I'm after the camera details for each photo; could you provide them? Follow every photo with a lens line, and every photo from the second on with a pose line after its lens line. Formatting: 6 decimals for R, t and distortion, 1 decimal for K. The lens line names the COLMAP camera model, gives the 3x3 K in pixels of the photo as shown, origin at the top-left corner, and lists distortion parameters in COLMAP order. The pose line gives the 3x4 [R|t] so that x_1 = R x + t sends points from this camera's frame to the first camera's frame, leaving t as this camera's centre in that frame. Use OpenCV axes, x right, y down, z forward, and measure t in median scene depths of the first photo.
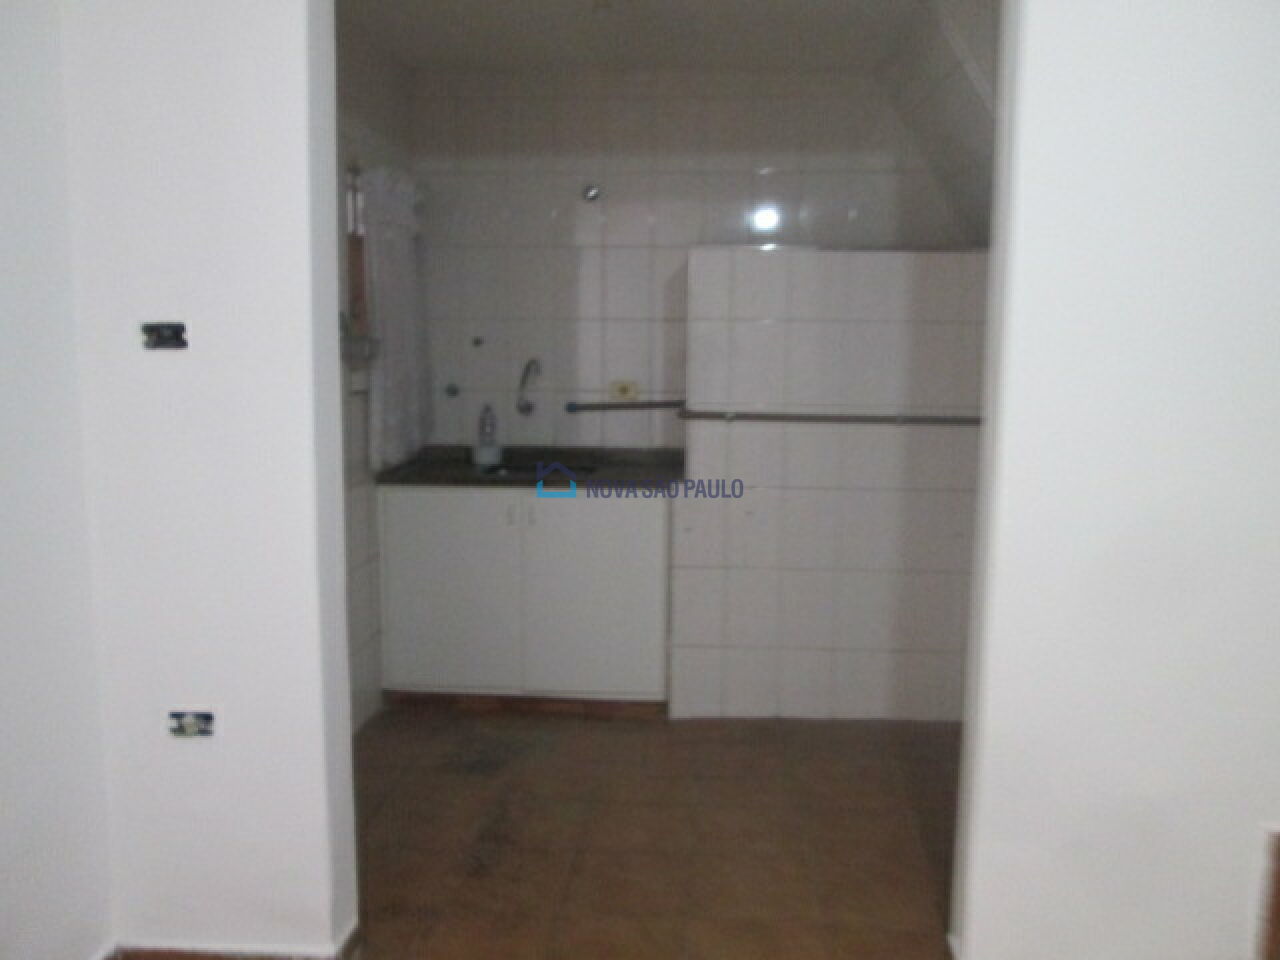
lens RADIAL K [[1053.2, 0, 640.0], [0, 1053.2, 480.0], [0, 0, 1]] dist [-0.050430, 0.015502]
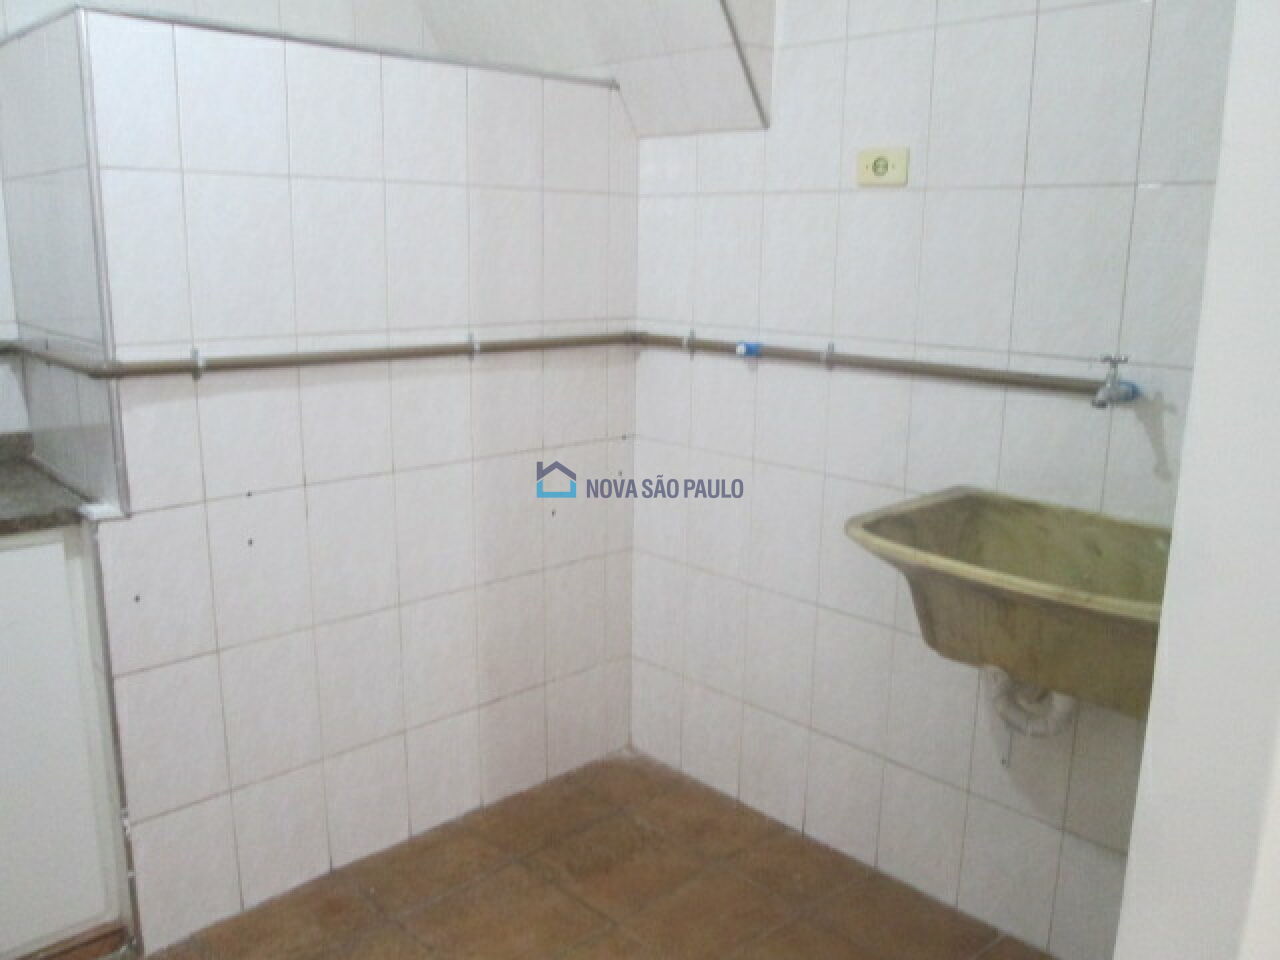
lens RADIAL K [[1053.2, 0, 640.0], [0, 1053.2, 480.0], [0, 0, 1]] dist [-0.050430, 0.015502]
pose [[0.697046, -0.157858, 0.699434, -0.114364], [0.093433, 0.987144, 0.129677, -0.047417], [-0.710913, -0.025041, 0.702834, 0.446662]]
